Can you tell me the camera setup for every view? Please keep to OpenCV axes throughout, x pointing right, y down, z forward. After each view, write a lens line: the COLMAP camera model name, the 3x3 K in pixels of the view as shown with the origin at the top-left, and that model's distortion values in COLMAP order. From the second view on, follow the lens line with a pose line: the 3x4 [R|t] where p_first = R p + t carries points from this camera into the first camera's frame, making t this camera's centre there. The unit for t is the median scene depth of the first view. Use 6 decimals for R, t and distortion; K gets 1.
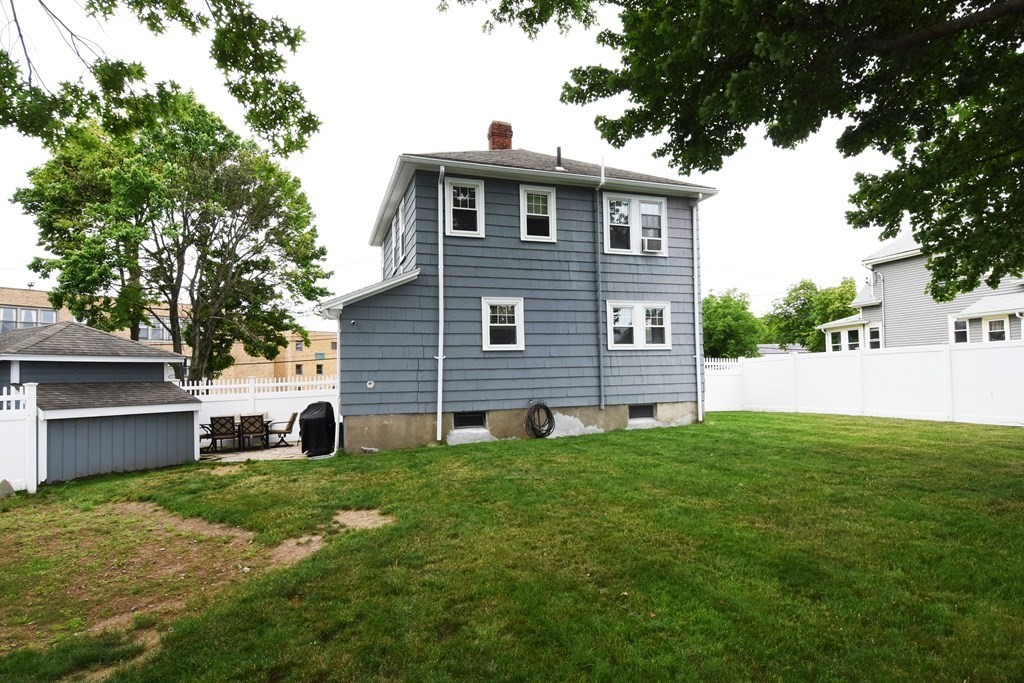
lens RADIAL K [[568.6, 0, 510.9], [0, 568.6, 346.9], [0, 0, 1]] dist [-0.002198, -0.000323]
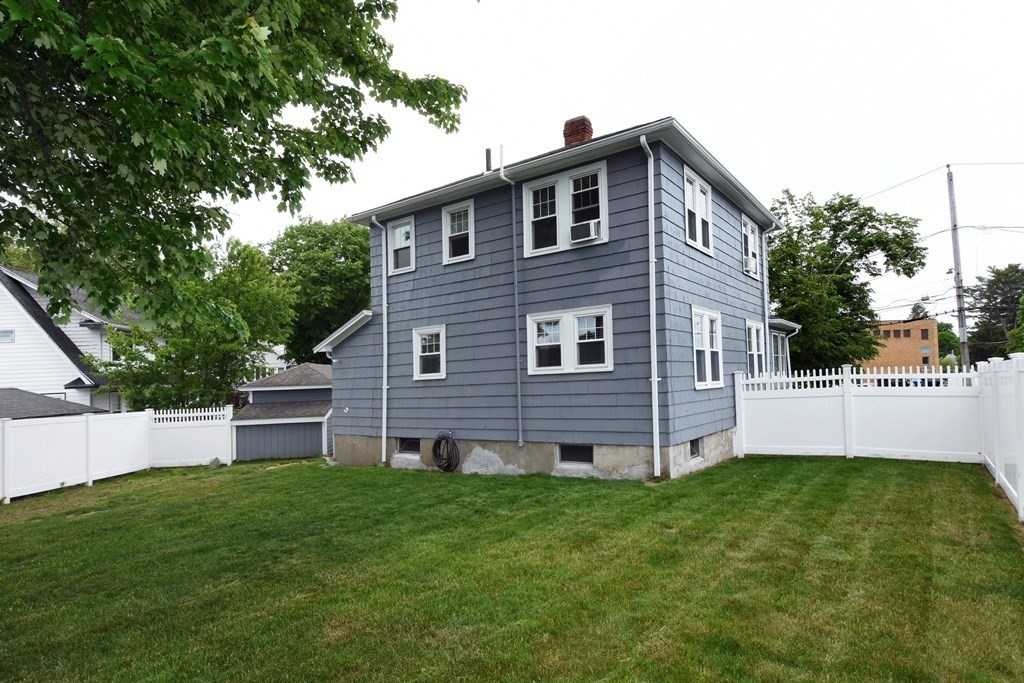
lens RADIAL K [[568.6, 0, 514.5], [0, 568.6, 345.5], [0, 0, 1]] dist [-0.002198, -0.000323]
pose [[0.567101, -0.049142, -0.822181, 0.860323], [0.070967, 0.997422, -0.010667, -0.030762], [0.820585, -0.052299, 0.569126, 0.528222]]
